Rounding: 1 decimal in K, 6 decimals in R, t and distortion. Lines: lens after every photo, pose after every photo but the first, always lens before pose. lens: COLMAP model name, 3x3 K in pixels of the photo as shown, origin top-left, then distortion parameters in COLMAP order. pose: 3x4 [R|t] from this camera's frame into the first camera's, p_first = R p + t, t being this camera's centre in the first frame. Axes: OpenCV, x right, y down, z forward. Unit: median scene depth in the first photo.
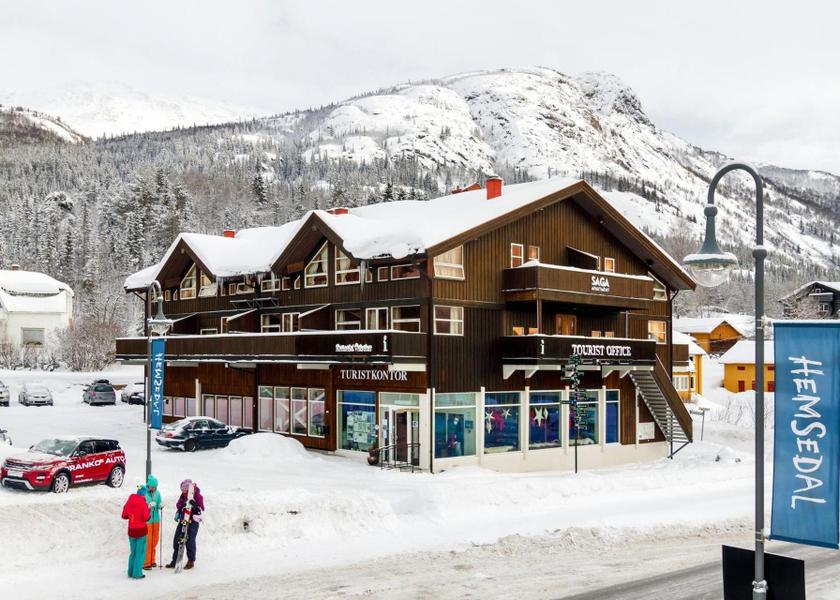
lens RADIAL K [[943.4, 0, 420.0], [0, 943.4, 300.0], [0, 0, 1]] dist [-0.073934, -0.003129]
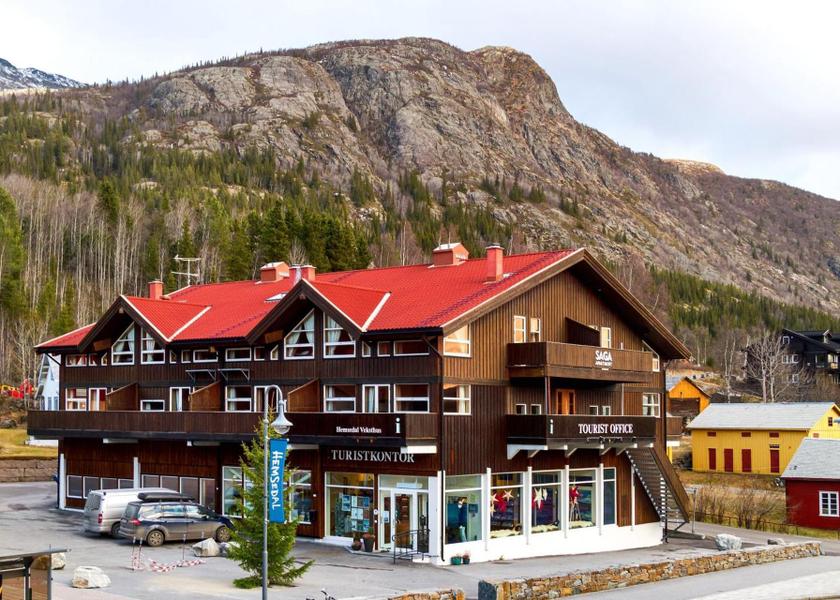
lens RADIAL K [[1257.0, 0, 420.0], [0, 1257.0, 300.0], [0, 0, 1]] dist [-0.001702, 0.006811]
pose [[0.989830, 0.009320, 0.141948, -0.177433], [-0.006446, 0.999765, -0.020691, -0.049183], [-0.142107, 0.019566, 0.989658, -0.243405]]
